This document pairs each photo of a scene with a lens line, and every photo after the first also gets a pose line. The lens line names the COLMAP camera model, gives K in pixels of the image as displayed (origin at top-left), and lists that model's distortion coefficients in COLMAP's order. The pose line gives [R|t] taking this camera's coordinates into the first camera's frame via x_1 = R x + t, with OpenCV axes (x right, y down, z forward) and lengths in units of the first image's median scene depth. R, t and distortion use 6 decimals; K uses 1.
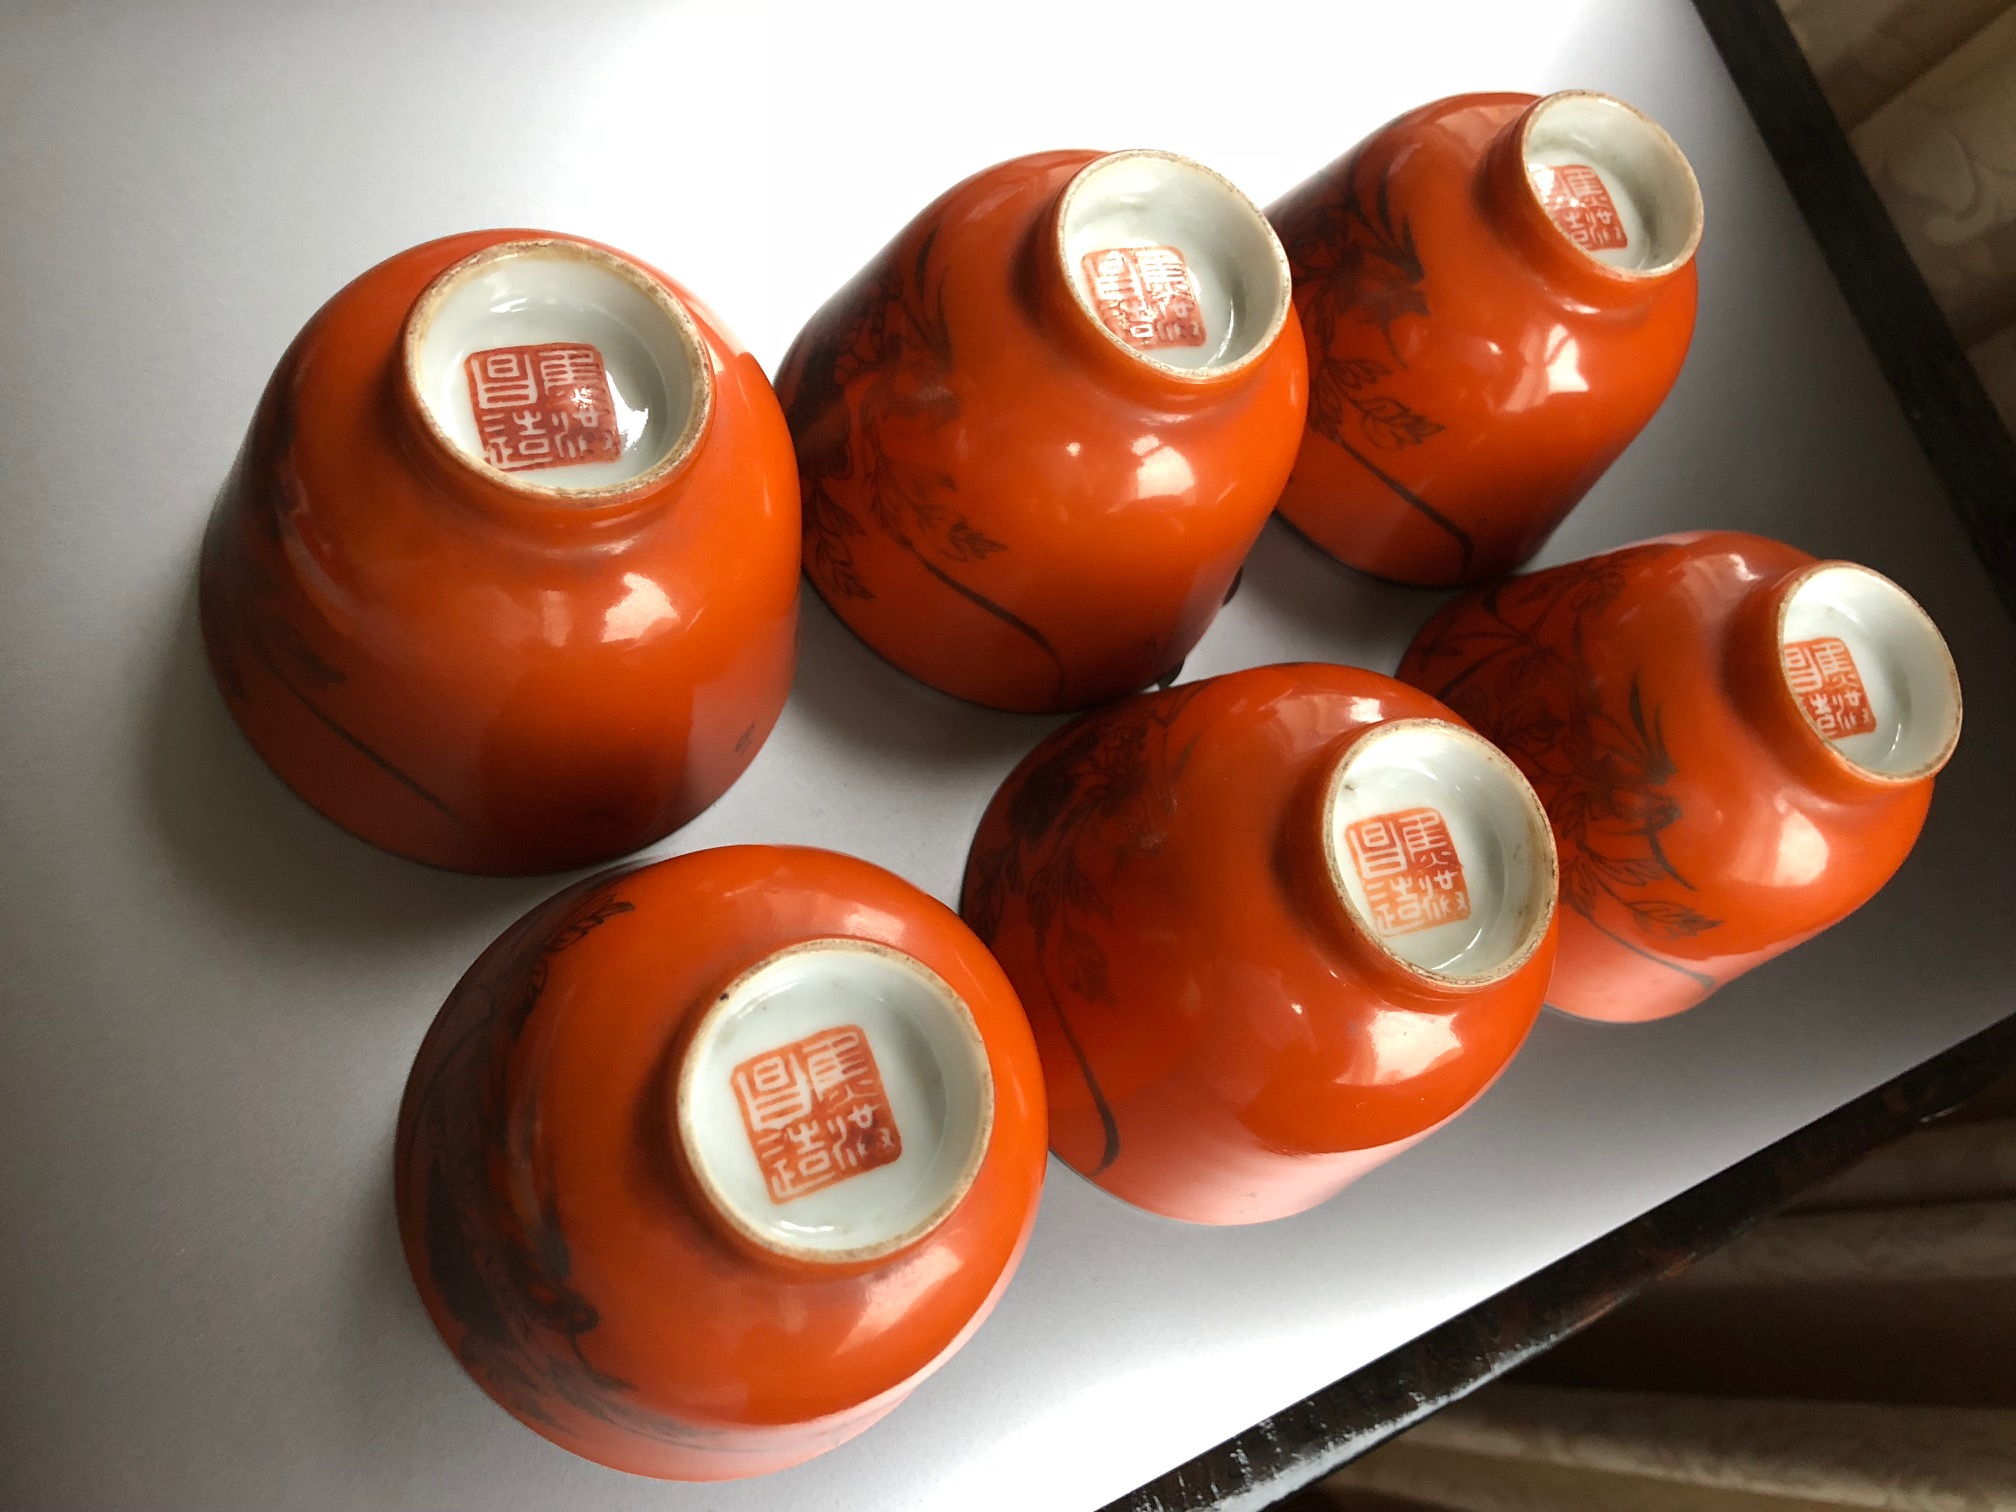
lens RADIAL K [[1785.3, 0, 1011.7], [0, 1785.3, 739.3], [0, 0, 1]] dist [0.031156, -0.063783]
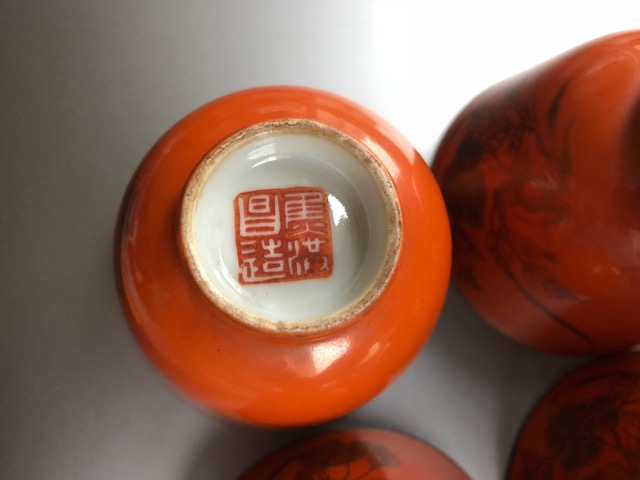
lens RADIAL K [[566.8, 0, 324.9], [0, 566.8, 246.3], [0, 0, 1]] dist [0.031156, -0.063783]
pose [[0.954762, 0.139218, -0.262768, -0.110970], [-0.098681, 0.981899, 0.161666, -0.254605], [0.280519, -0.128422, 0.951219, 0.581629]]
